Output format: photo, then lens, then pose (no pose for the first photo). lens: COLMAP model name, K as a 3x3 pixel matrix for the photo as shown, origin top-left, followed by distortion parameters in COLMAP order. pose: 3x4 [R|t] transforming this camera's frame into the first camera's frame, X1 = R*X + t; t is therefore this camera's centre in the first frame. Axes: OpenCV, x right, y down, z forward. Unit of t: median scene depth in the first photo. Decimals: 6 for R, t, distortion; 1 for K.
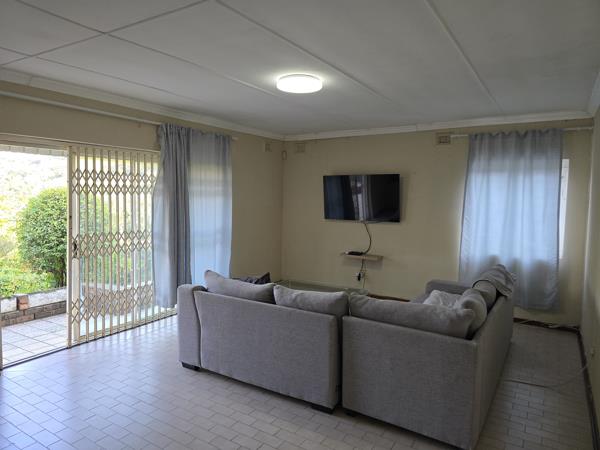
lens RADIAL K [[400.5, 0, 300.0], [0, 400.5, 225.0], [0, 0, 1]] dist [0.008502, -0.002113]
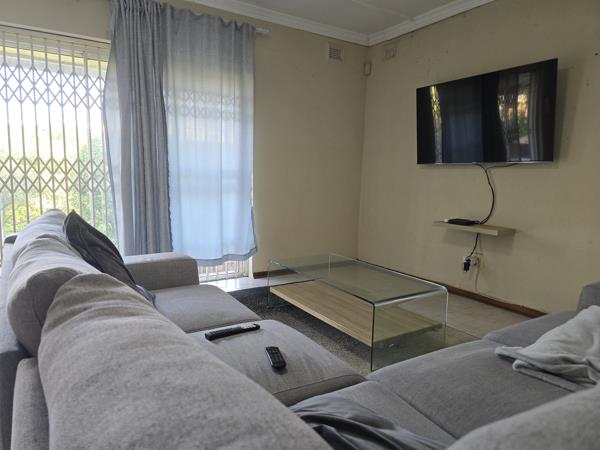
lens RADIAL K [[400.5, 0, 300.0], [0, 400.5, 225.0], [0, 0, 1]] dist [0.008502, -0.002113]
pose [[0.901702, 0.062232, -0.427855, 0.176522], [-0.041653, 0.997488, 0.057304, 0.053130], [0.430346, -0.033850, 0.902029, 0.400493]]
